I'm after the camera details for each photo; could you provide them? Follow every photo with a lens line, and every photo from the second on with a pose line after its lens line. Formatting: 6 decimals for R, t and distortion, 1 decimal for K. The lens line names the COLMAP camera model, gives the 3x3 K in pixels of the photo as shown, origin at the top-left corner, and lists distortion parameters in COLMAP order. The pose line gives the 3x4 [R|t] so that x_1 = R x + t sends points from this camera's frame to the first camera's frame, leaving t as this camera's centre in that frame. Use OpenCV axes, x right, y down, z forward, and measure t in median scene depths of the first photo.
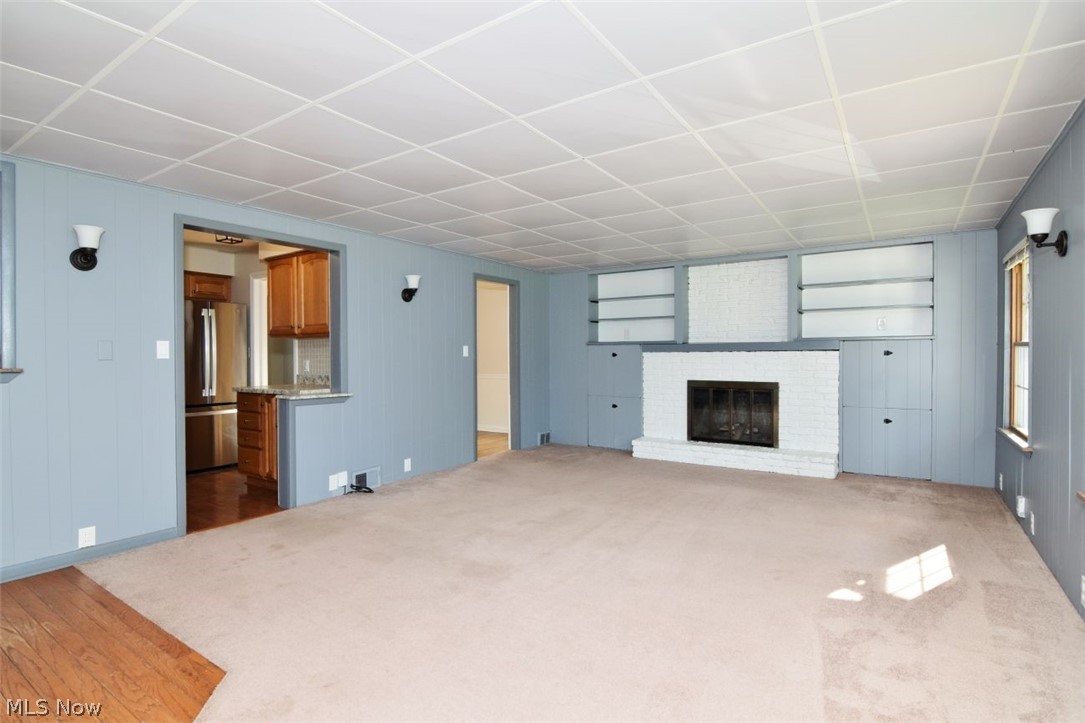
lens RADIAL K [[545.1, 0, 542.5], [0, 545.1, 361.5], [0, 0, 1]] dist [-0.012954, -0.001708]
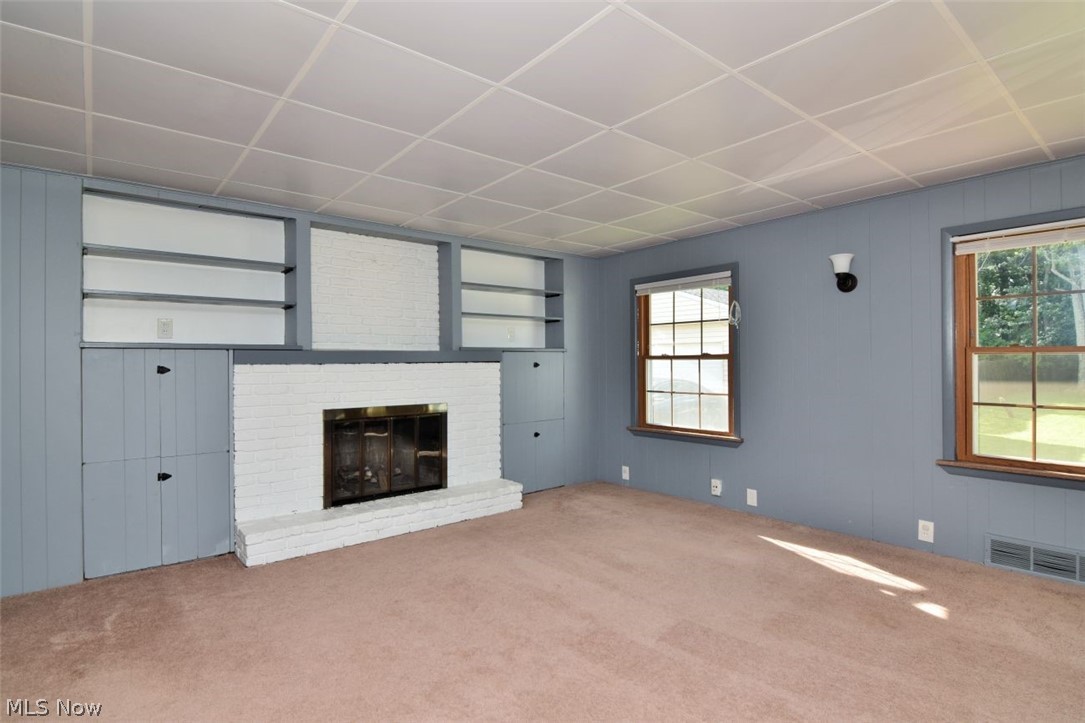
lens RADIAL K [[545.8, 0, 539.1], [0, 545.8, 356.0], [0, 0, 1]] dist [-0.025139, -0.001250]
pose [[0.298186, 0.013070, 0.954418, -0.261279], [0.019147, 0.999623, -0.019671, -0.010528], [-0.954316, 0.024139, 0.297823, 0.614251]]
